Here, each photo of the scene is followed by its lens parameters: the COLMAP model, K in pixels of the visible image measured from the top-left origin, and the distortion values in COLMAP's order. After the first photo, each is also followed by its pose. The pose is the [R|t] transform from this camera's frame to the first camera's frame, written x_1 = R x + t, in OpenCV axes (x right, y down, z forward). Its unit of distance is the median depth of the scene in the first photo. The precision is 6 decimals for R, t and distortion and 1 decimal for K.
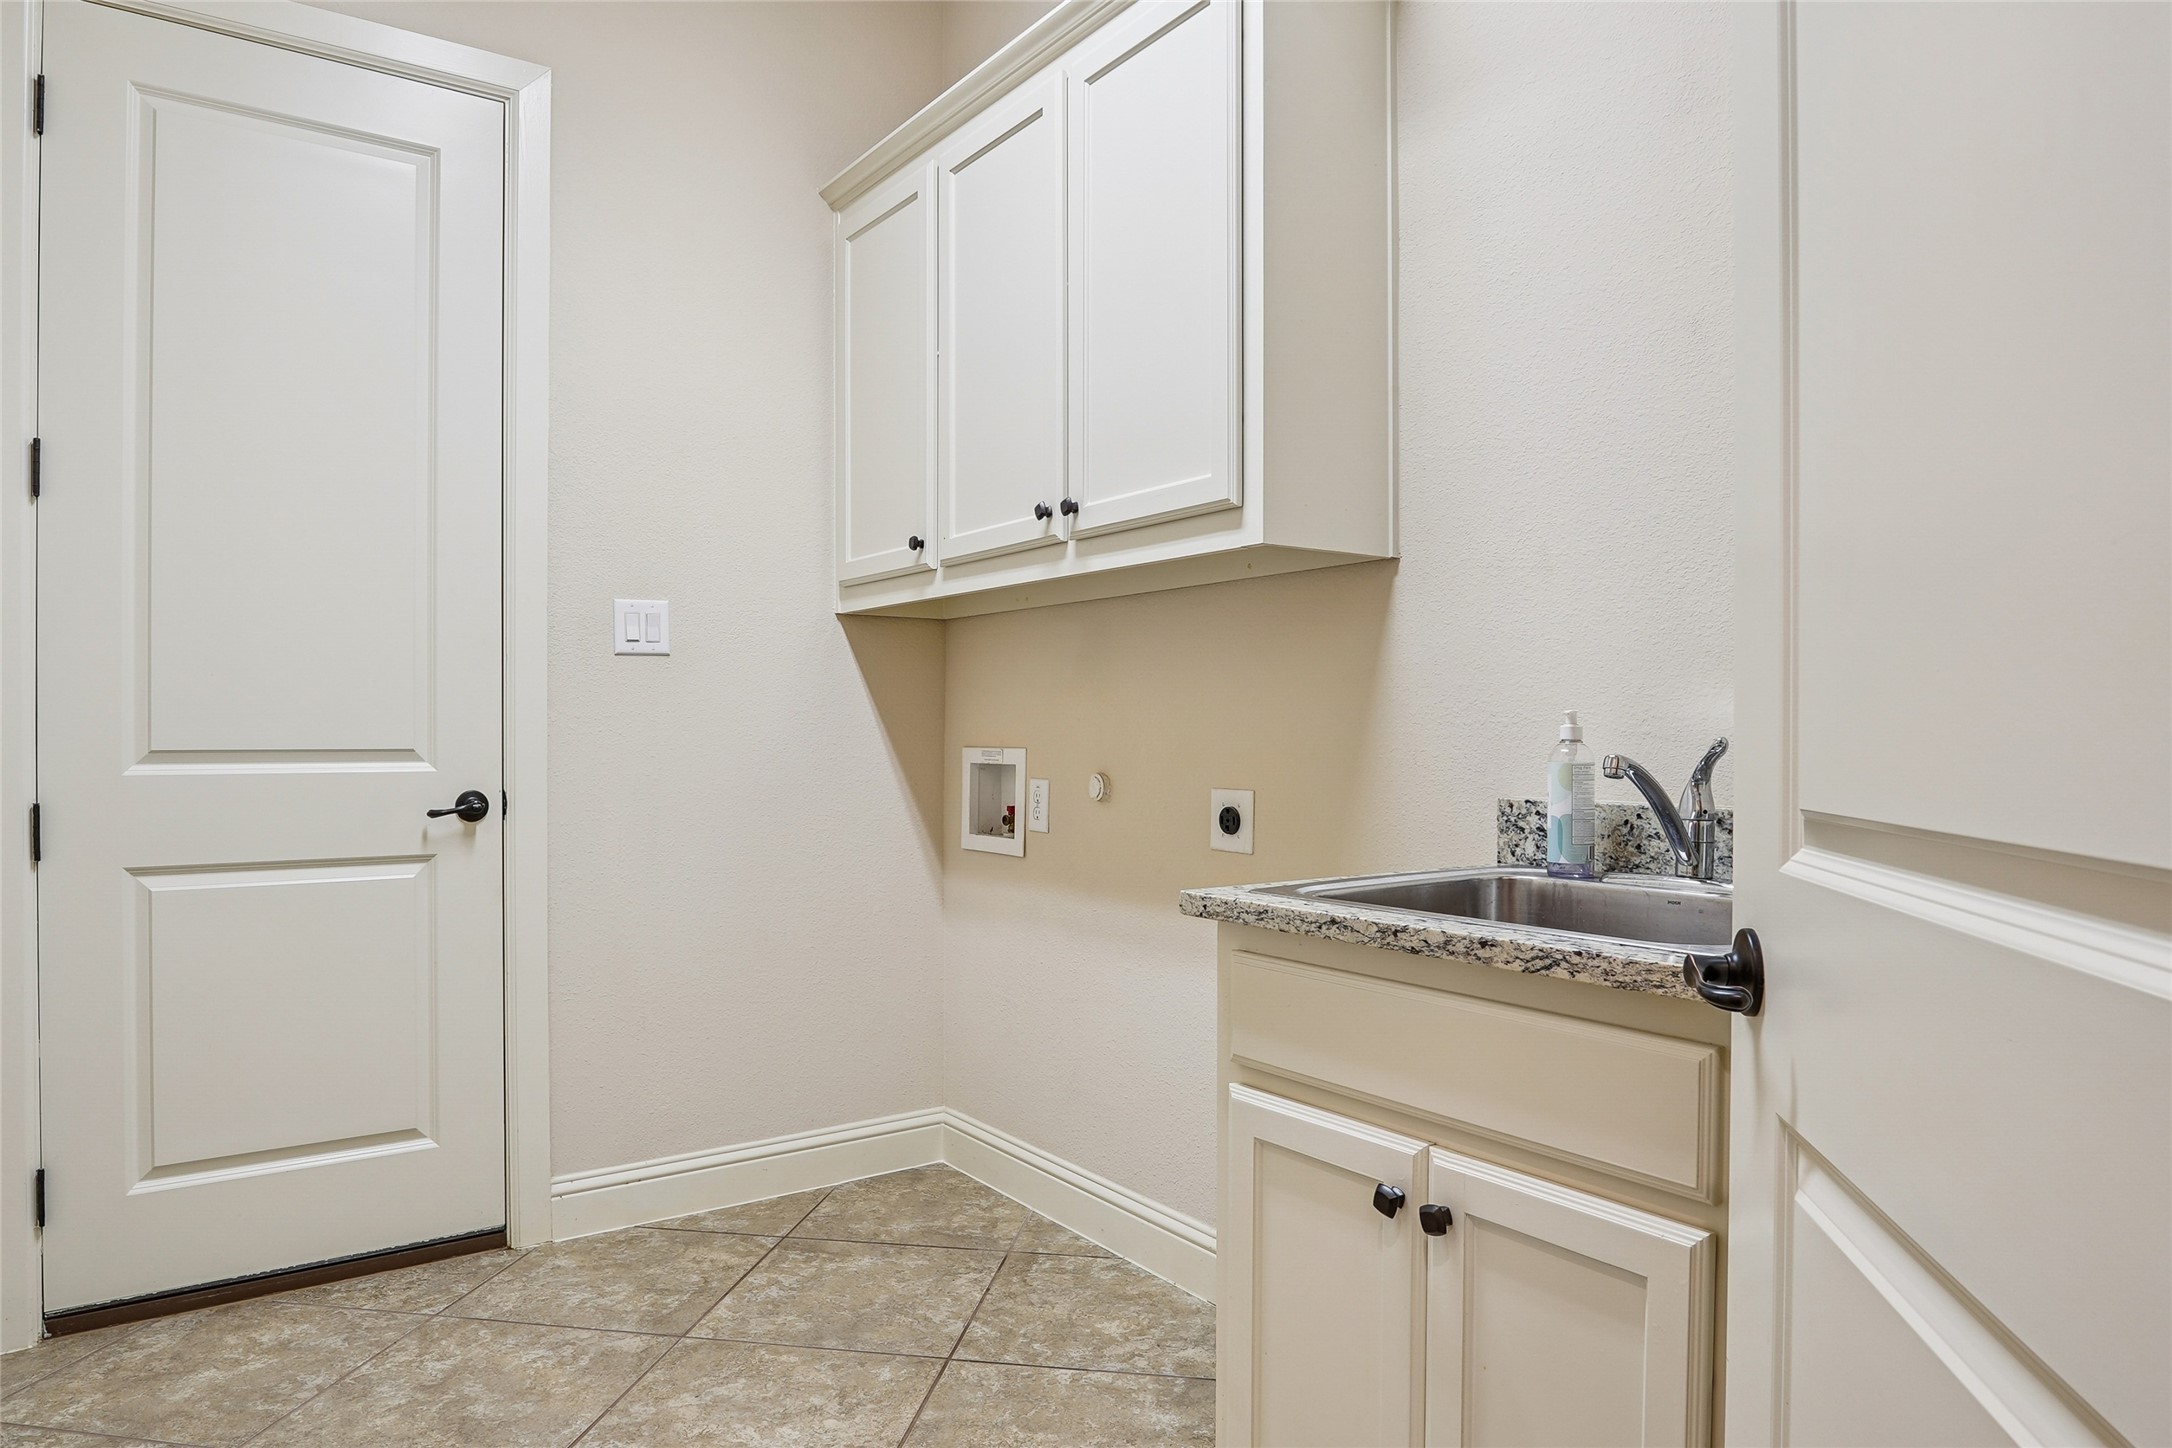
lens RADIAL K [[1374.4, 0, 1080.6], [0, 1374.4, 736.0], [0, 0, 1]] dist [-0.026402, -0.001022]
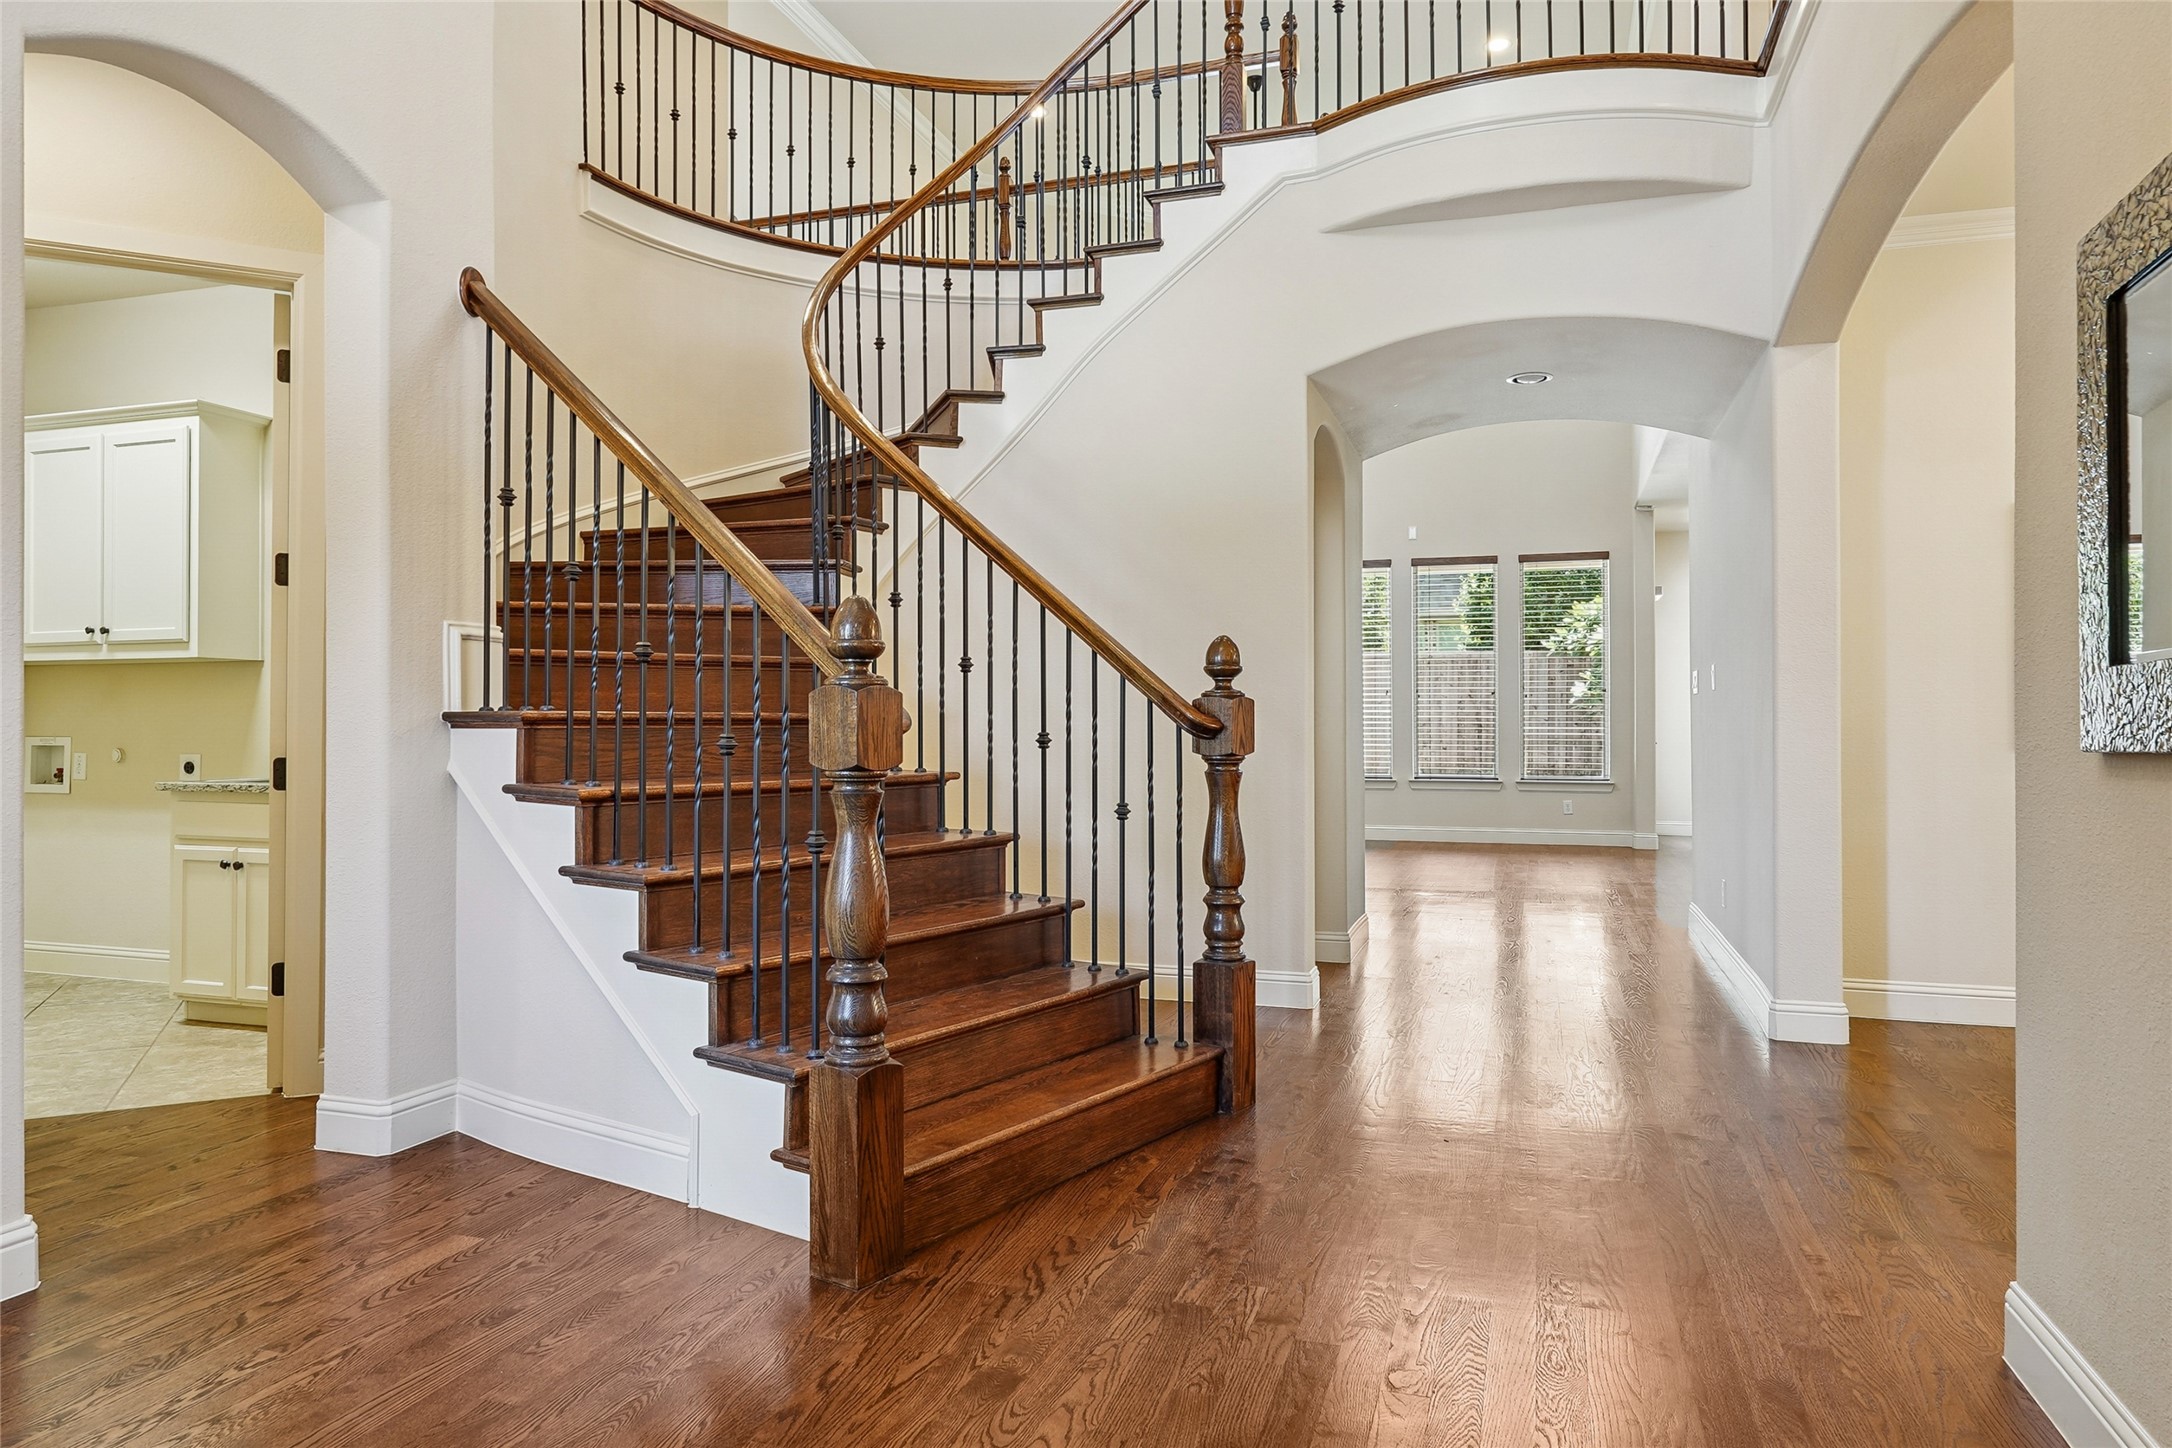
lens RADIAL K [[1368.1, 0, 1083.3], [0, 1368.1, 709.4], [0, 0, 1]] dist [-0.002872, -0.001467]
pose [[0.802599, 0.003321, 0.596510, -0.055059], [0.003441, 0.999942, -0.010198, -0.007049], [-0.596509, 0.010237, 0.802541, -1.763582]]
